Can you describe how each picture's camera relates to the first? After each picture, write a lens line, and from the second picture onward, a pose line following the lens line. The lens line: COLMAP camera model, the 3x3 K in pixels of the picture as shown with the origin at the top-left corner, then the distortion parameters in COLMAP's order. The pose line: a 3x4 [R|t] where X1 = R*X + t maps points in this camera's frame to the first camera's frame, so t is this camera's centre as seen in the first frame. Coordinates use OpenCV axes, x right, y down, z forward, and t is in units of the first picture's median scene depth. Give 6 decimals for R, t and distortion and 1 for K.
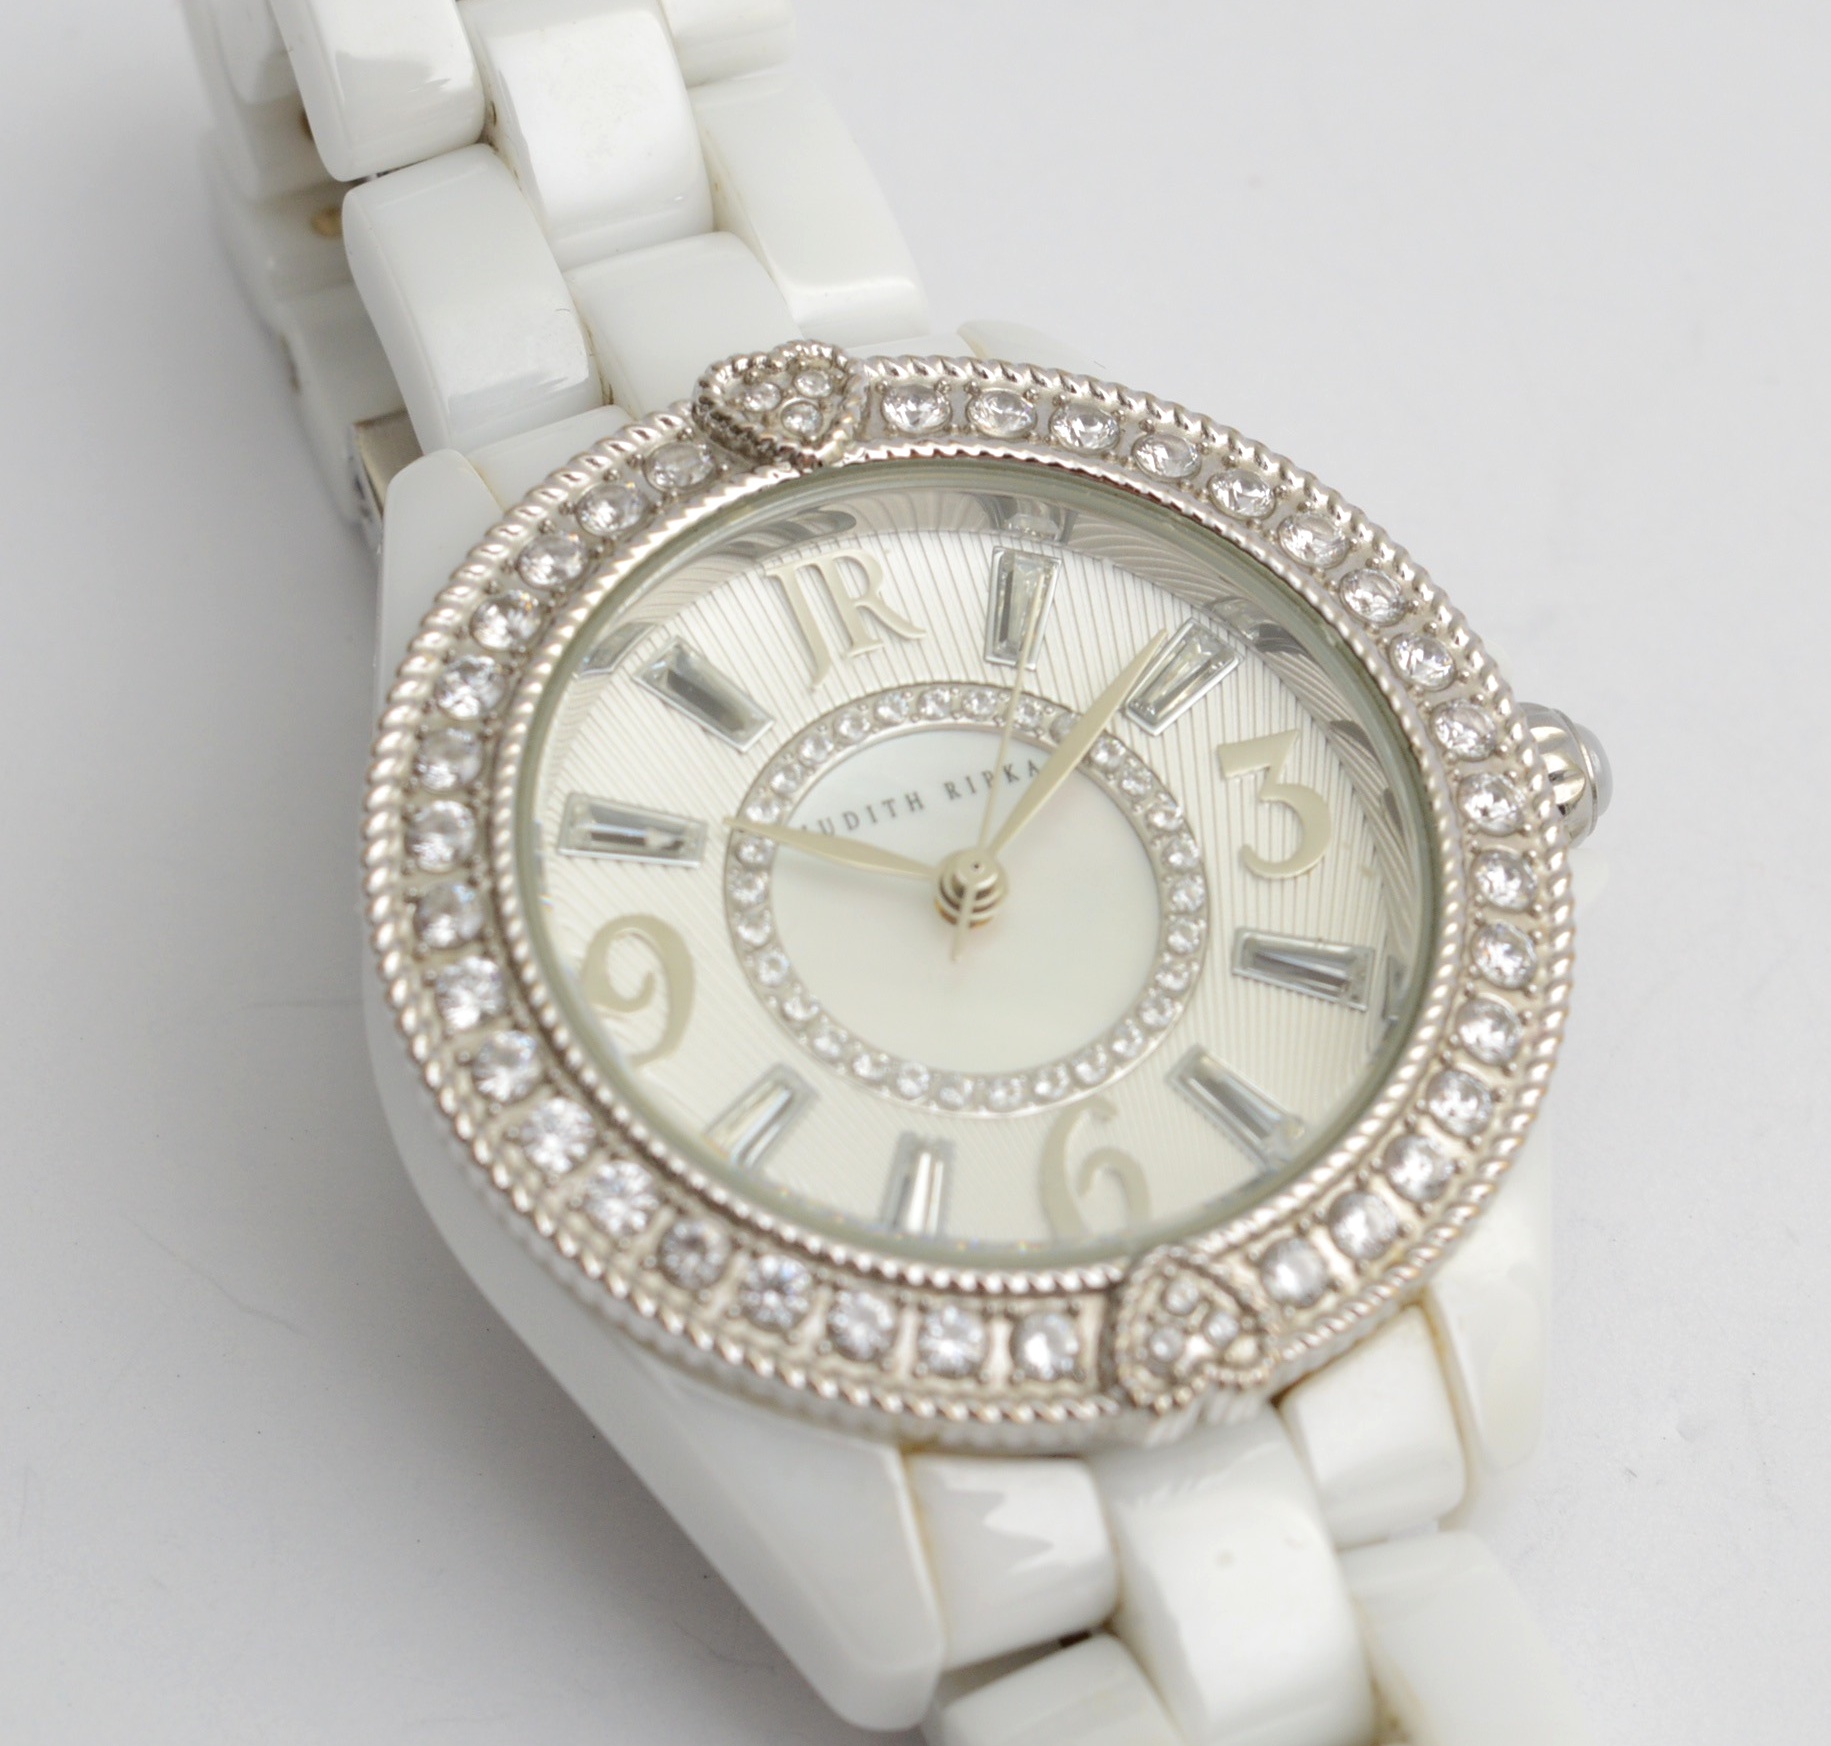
lens RADIAL K [[5144.8, 0, 928.9], [0, 5144.8, 876.5], [0, 0, 1]] dist [-0.040877, 0.000000]
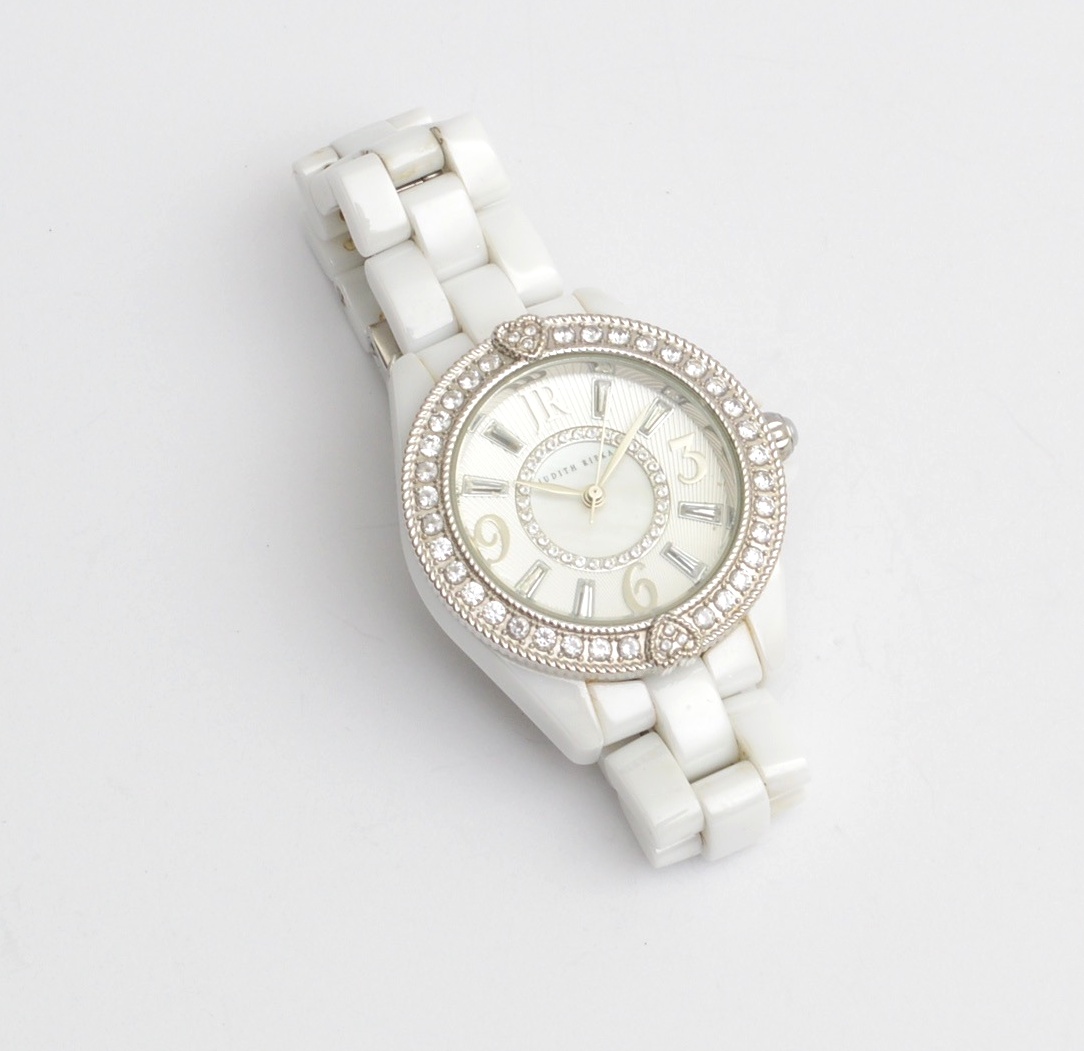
lens RADIAL K [[2198.5, 0, 537.0], [0, 2198.5, 524.8], [0, 0, 1]] dist [0.046275, 0.000000]
pose [[0.997454, -0.070677, -0.009473, -0.014975], [0.071266, 0.992641, 0.097899, -0.115136], [0.002484, -0.098325, 0.995151, -0.339705]]
